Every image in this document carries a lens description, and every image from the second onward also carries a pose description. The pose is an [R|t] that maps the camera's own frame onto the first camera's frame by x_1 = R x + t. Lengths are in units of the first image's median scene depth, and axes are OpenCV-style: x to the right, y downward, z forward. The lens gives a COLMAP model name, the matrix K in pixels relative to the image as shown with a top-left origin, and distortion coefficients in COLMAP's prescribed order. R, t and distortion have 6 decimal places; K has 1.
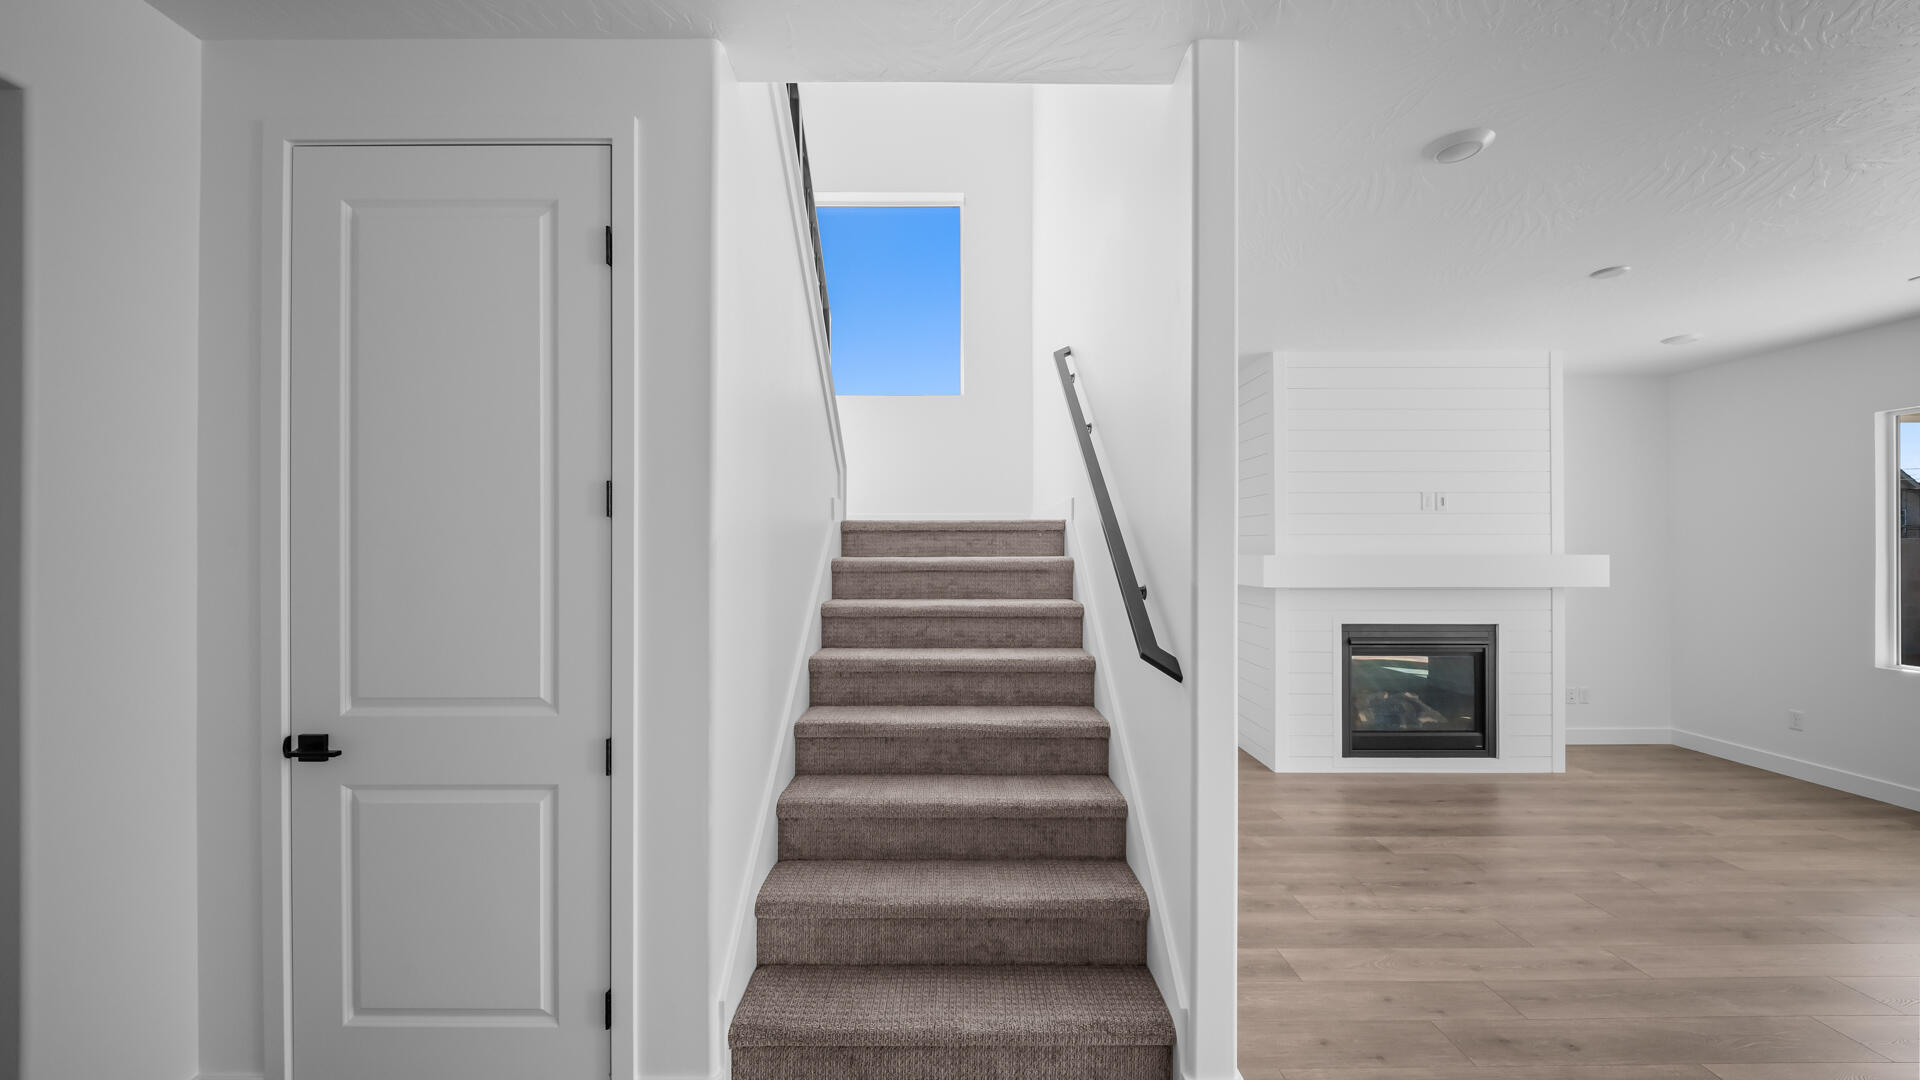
lens RADIAL K [[671.0, 0, 969.4], [0, 671.0, 549.5], [0, 0, 1]] dist [0.002708, -0.003172]
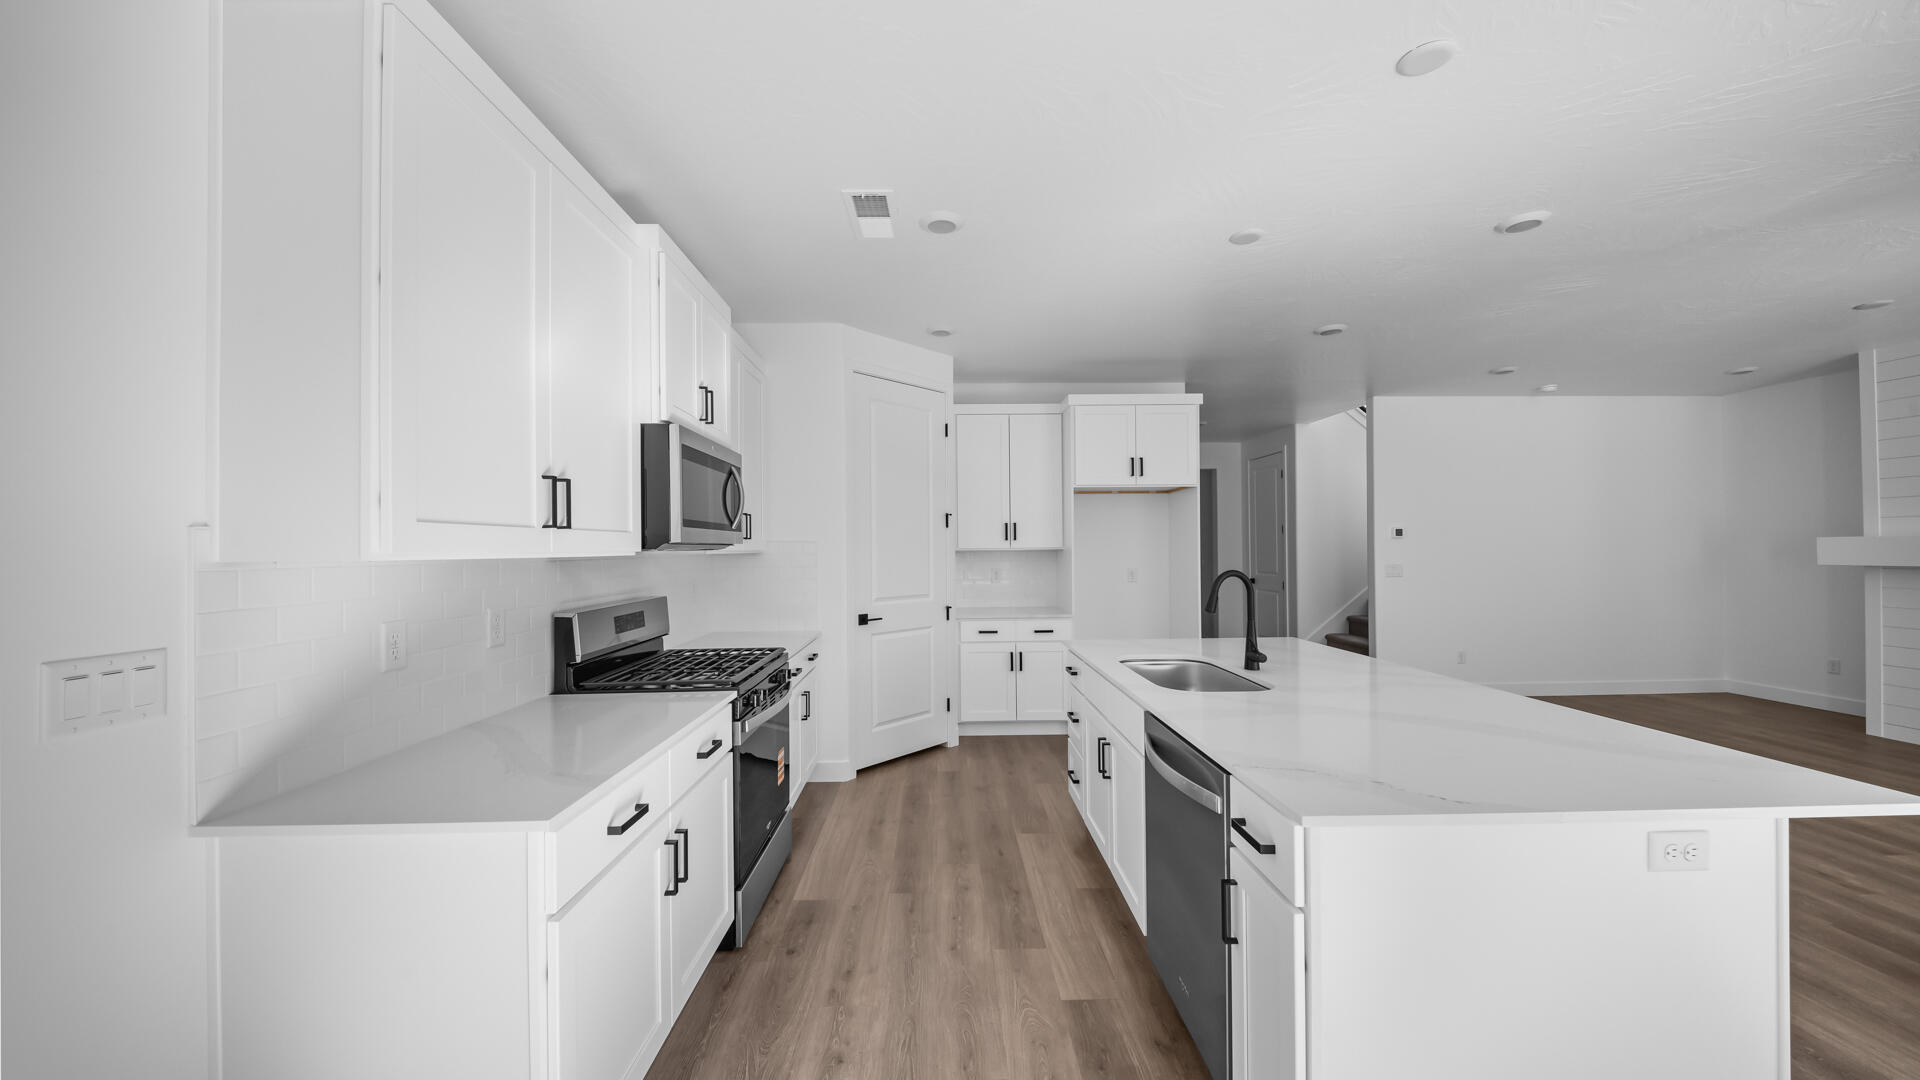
lens RADIAL K [[671.0, 0, 947.8], [0, 671.0, 543.7], [0, 0, 1]] dist [0.002708, -0.003172]
pose [[0.020005, -0.007706, -0.999770, 1.558546], [0.008394, 0.999936, -0.007539, 0.016603], [0.999765, -0.008242, 0.020069, -0.530615]]
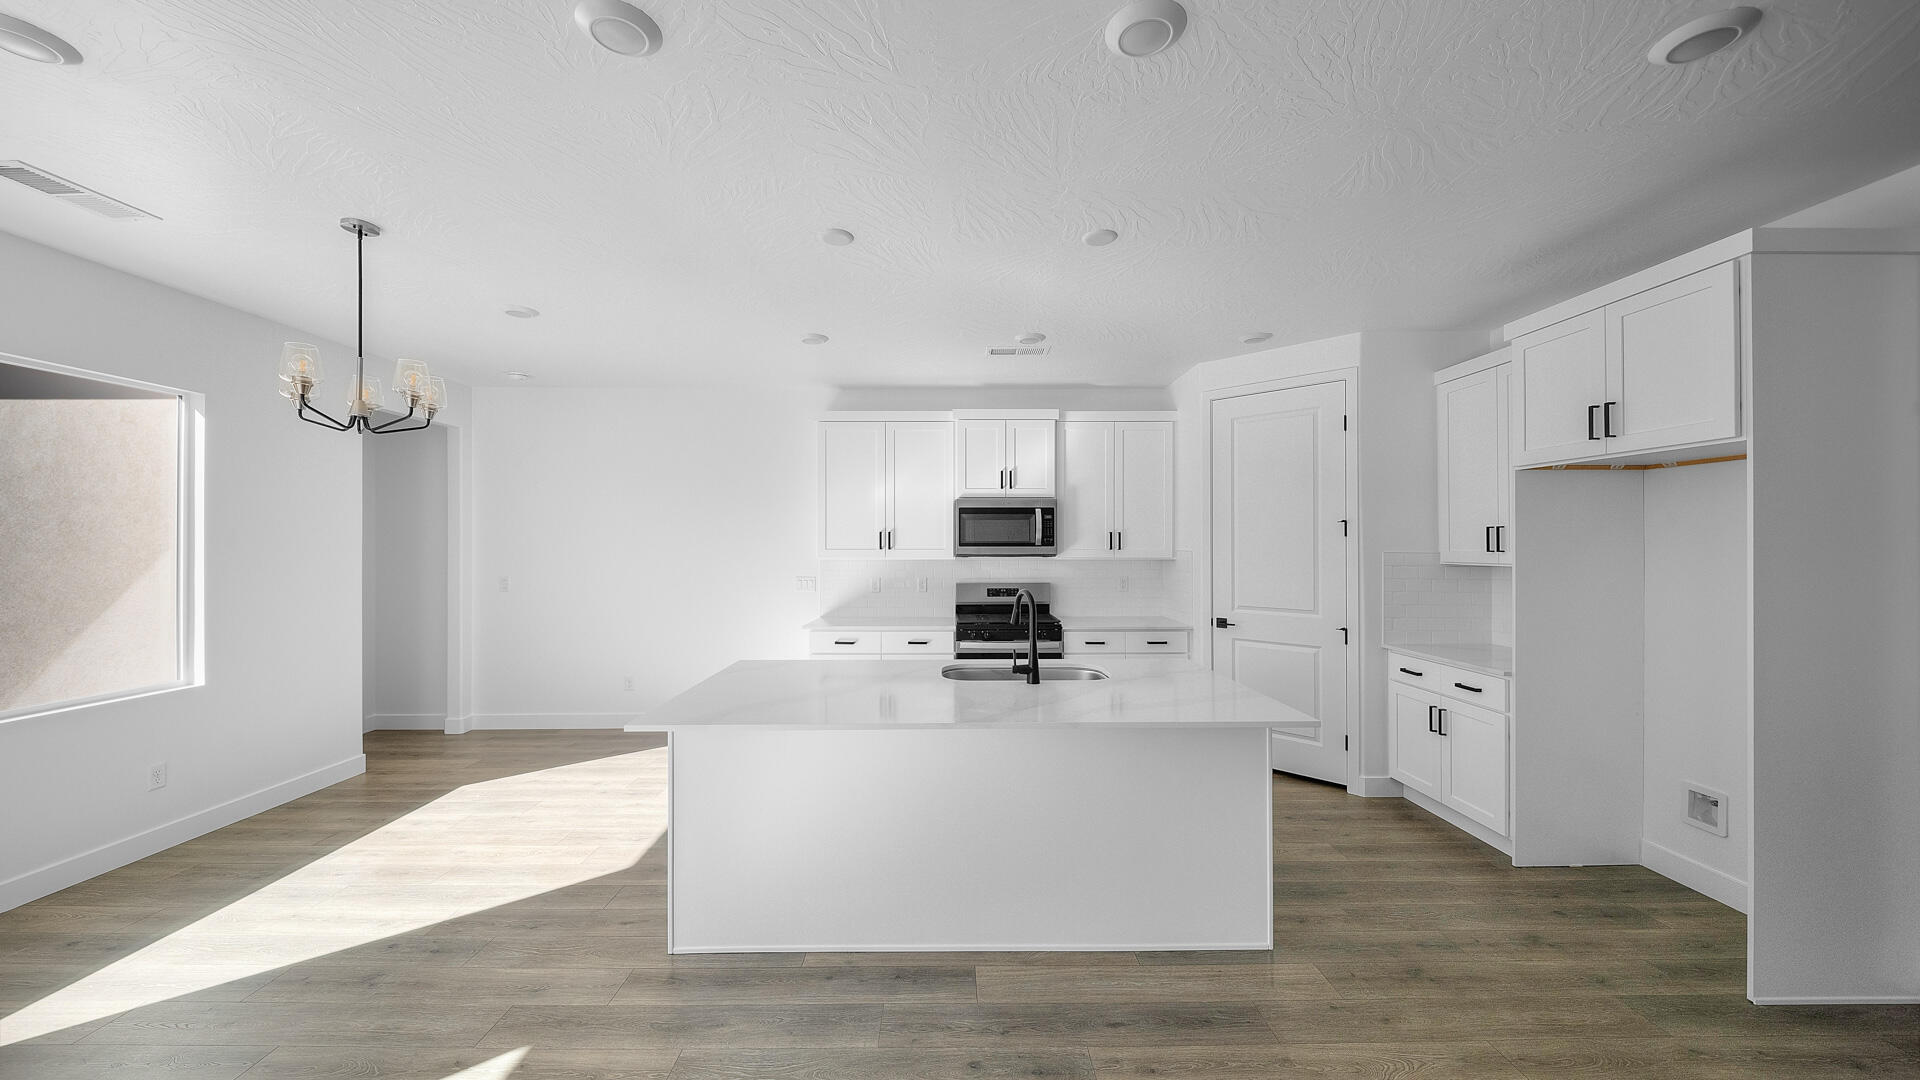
lens RADIAL K [[671.0, 0, 947.4], [0, 671.0, 540.6], [0, 0, 1]] dist [0.002708, -0.003172]
pose [[-0.999999, -0.000954, 0.001080, 1.031724], [-0.000958, 0.999993, -0.003715, -0.007946], [-0.001076, -0.003716, -0.999993, 0.419593]]
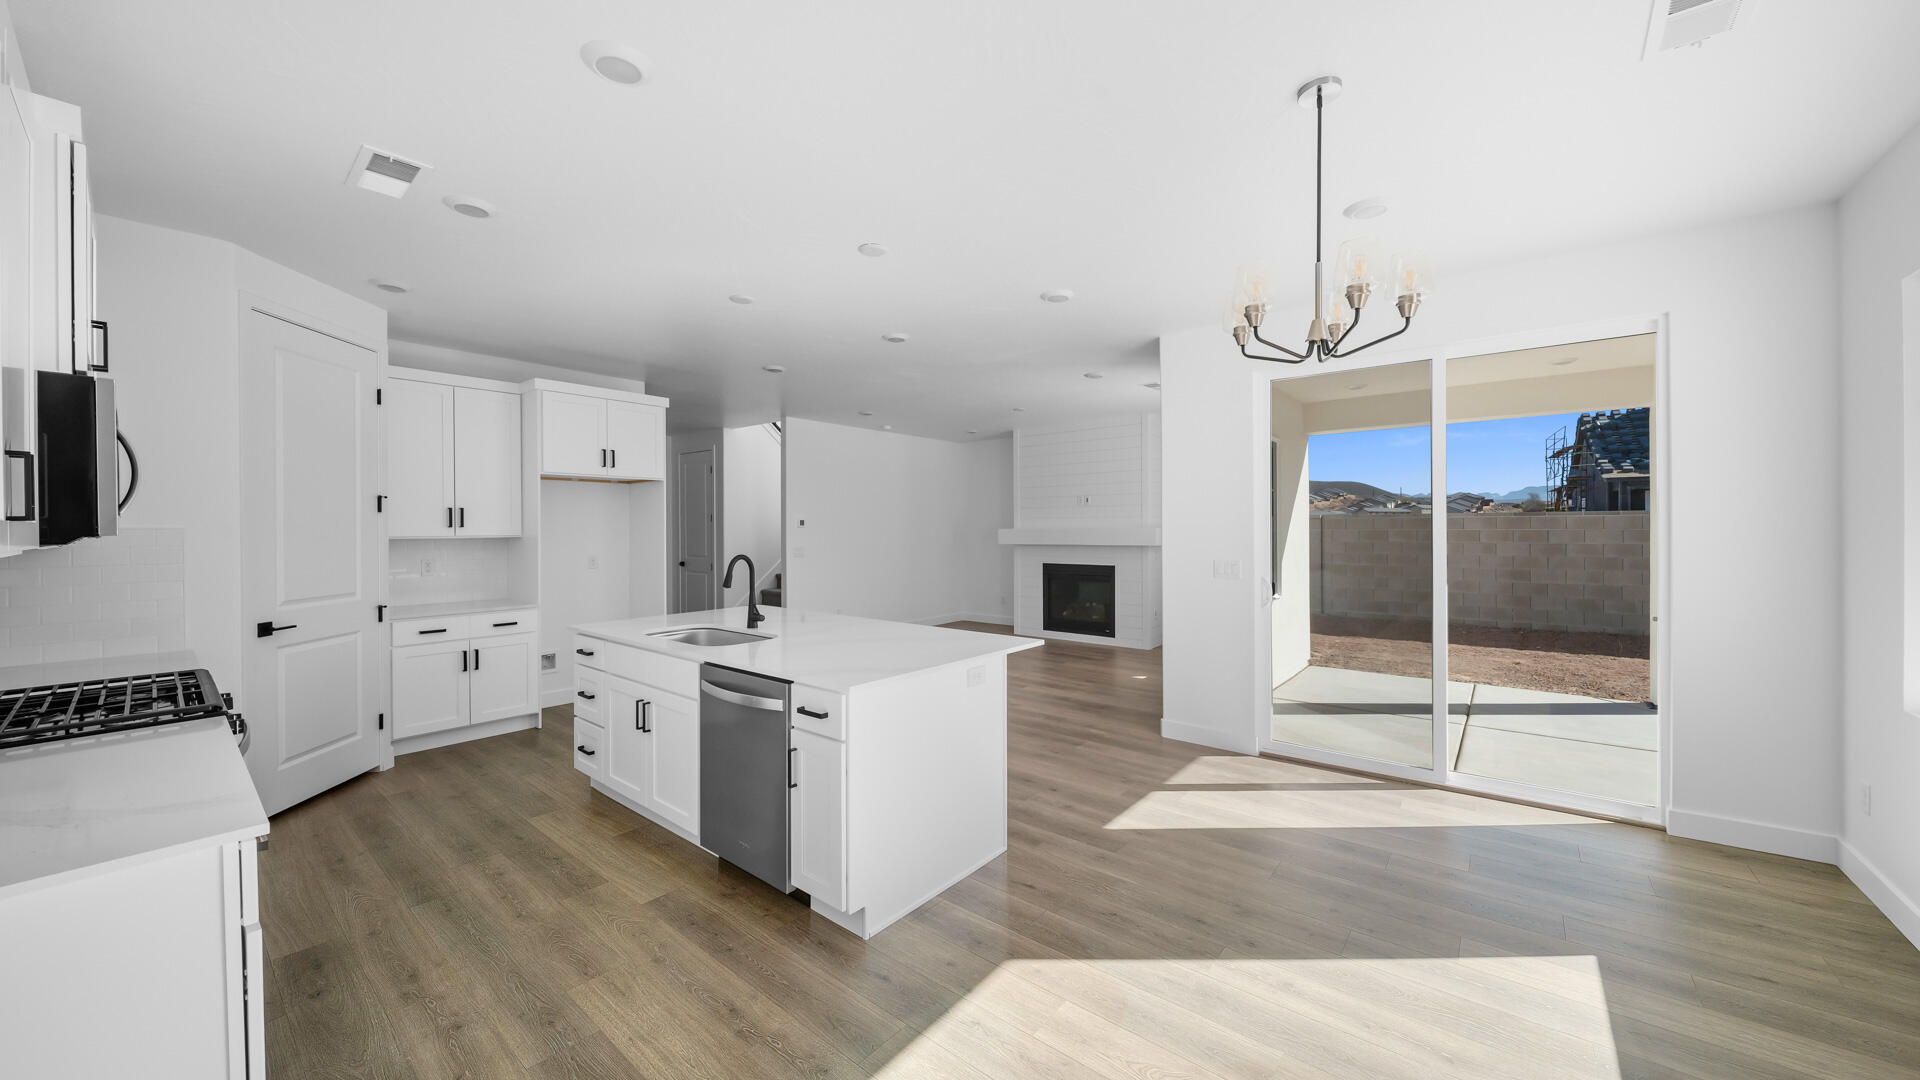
lens RADIAL K [[671.0, 0, 962.4], [0, 671.0, 537.7], [0, 0, 1]] dist [0.002708, -0.003172]
pose [[0.779424, 0.004303, -0.626482, 1.670418], [0.004514, 0.999912, 0.012483, 0.008945], [0.626481, -0.012557, 0.779336, -0.724495]]
